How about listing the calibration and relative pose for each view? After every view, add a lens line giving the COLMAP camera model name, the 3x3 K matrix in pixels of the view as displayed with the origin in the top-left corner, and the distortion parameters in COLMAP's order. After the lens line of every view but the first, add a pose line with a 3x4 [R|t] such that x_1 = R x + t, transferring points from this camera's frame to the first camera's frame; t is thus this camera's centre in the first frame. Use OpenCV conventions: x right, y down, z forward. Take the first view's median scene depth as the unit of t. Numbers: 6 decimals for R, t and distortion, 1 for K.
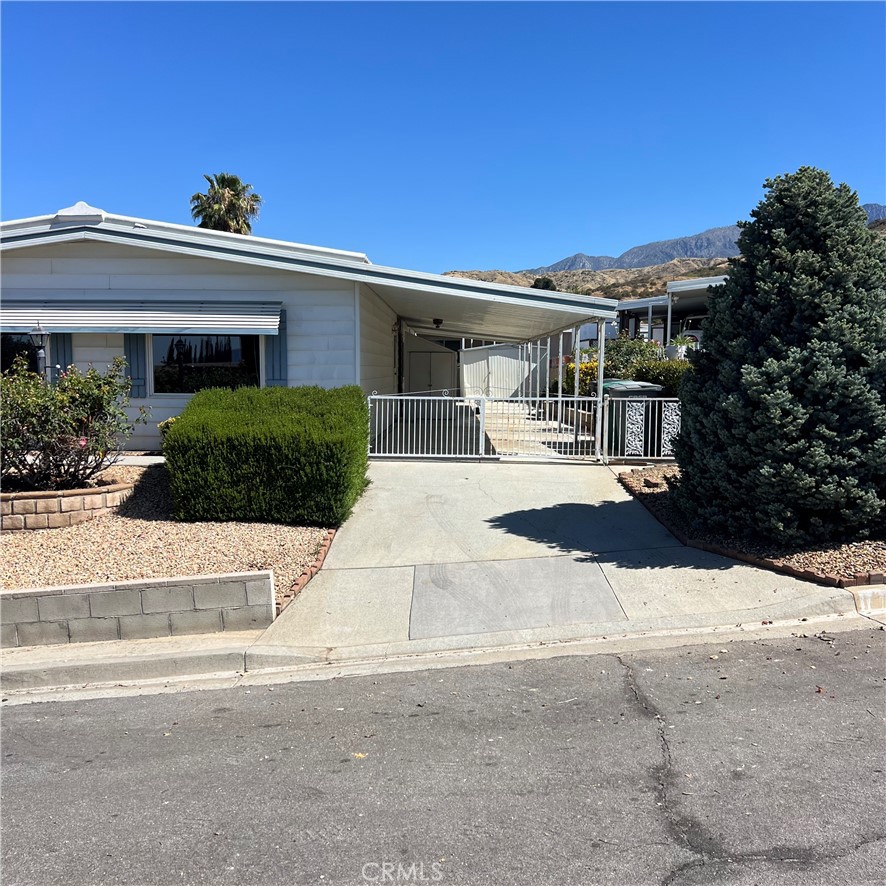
lens RADIAL K [[886.3, 0, 436.7], [0, 886.3, 452.7], [0, 0, 1]] dist [0.116376, -0.258483]
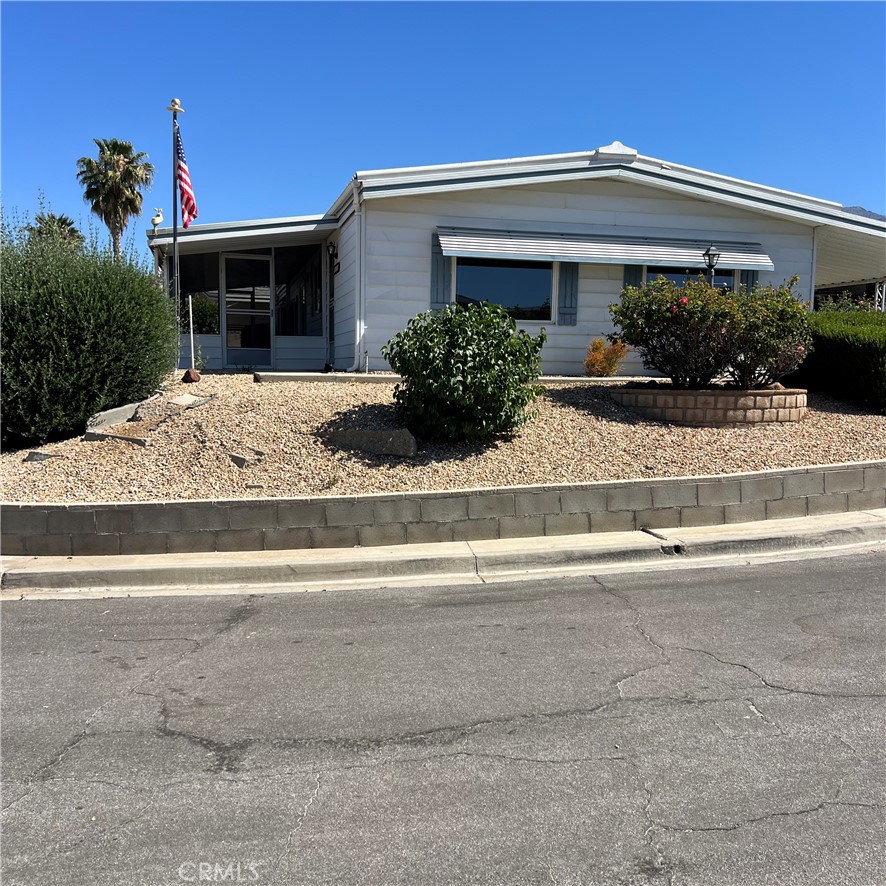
lens RADIAL K [[886.3, 0, 436.7], [0, 886.3, 452.7], [0, 0, 1]] dist [0.116376, -0.258483]
pose [[0.967323, -0.012876, 0.253219, -1.167410], [0.011414, 0.999909, 0.007242, 0.111334], [-0.253289, -0.004115, 0.967382, 0.014723]]
